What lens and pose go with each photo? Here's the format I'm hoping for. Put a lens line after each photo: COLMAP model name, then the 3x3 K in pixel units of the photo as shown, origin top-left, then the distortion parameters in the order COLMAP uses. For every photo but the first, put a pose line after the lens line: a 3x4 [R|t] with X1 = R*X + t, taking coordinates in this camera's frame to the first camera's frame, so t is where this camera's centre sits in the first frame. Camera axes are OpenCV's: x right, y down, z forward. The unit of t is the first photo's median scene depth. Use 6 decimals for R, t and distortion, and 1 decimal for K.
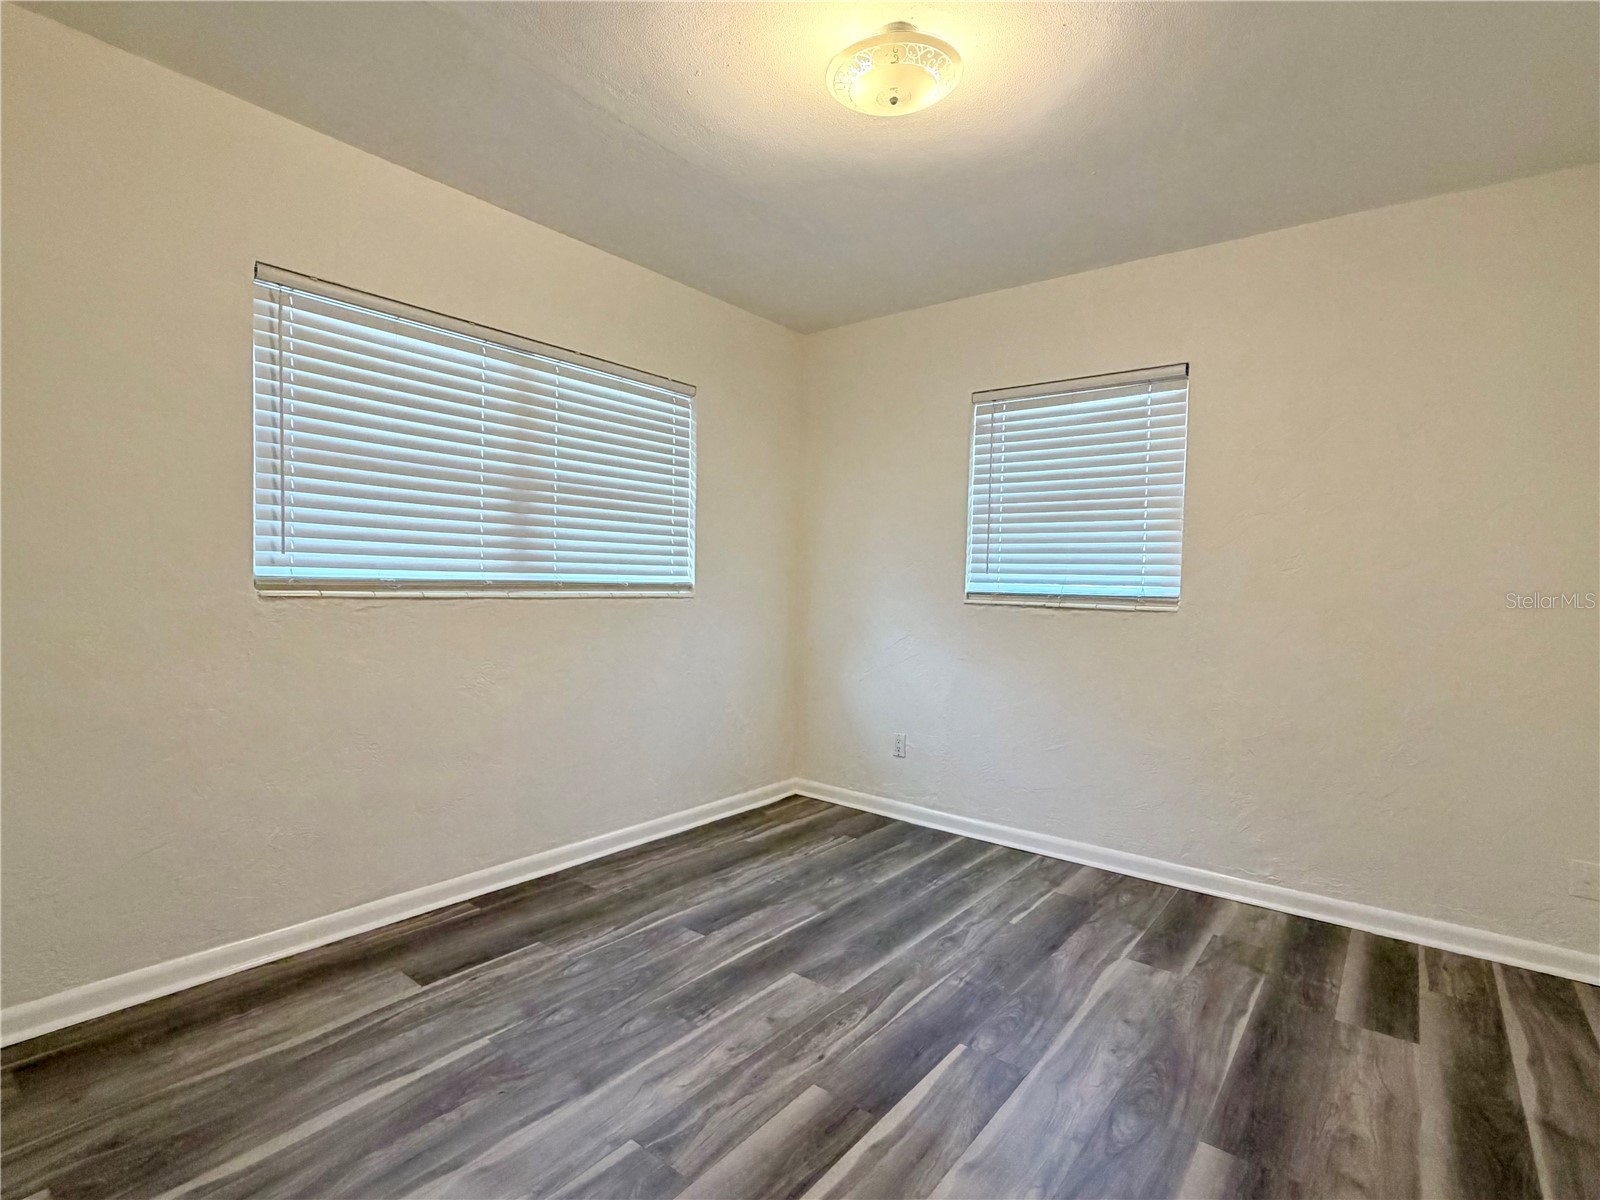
lens RADIAL K [[782.5, 0, 805.1], [0, 782.5, 568.1], [0, 0, 1]] dist [-0.001037, 0.000175]
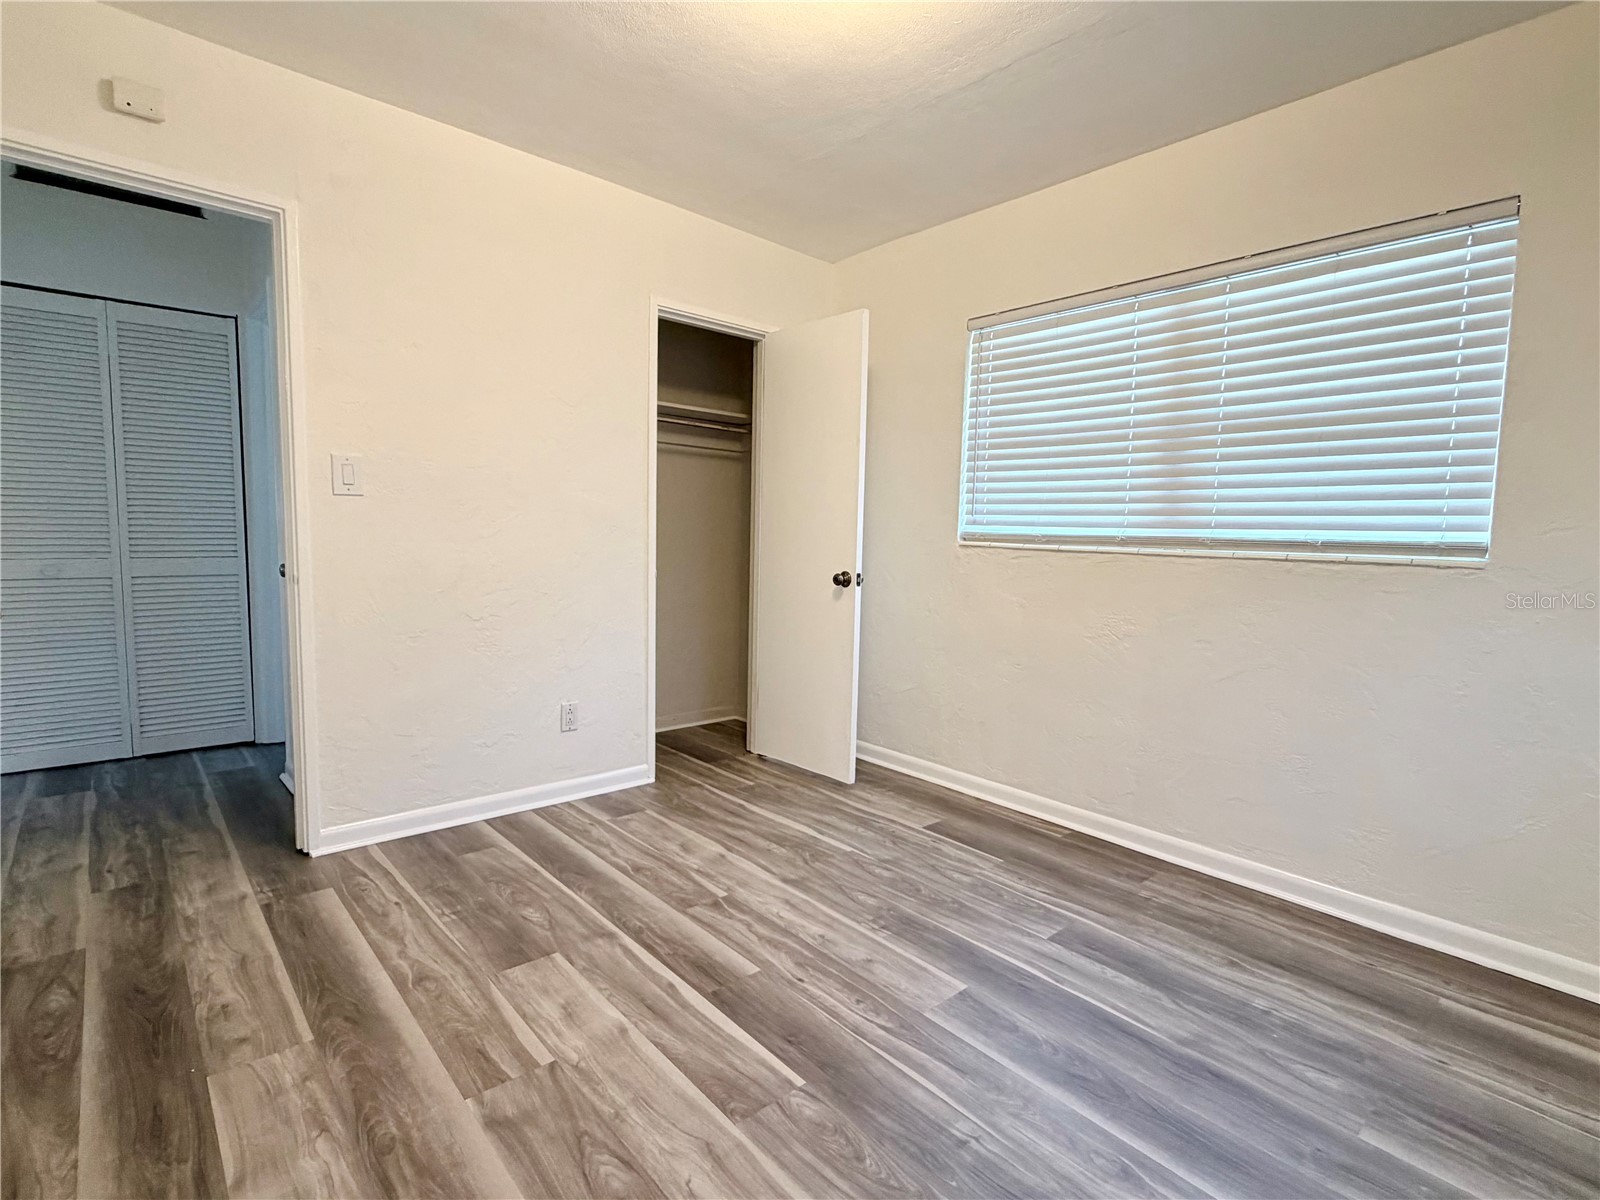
lens RADIAL K [[807.8, 0, 800.9], [0, 807.8, 571.7], [0, 0, 1]] dist [0.000217, 0.000344]
pose [[-0.193926, 0.018054, -0.980850, 0.834969], [-0.018433, 0.999587, 0.022044, 0.055378], [0.980843, 0.022355, -0.193513, 0.952445]]
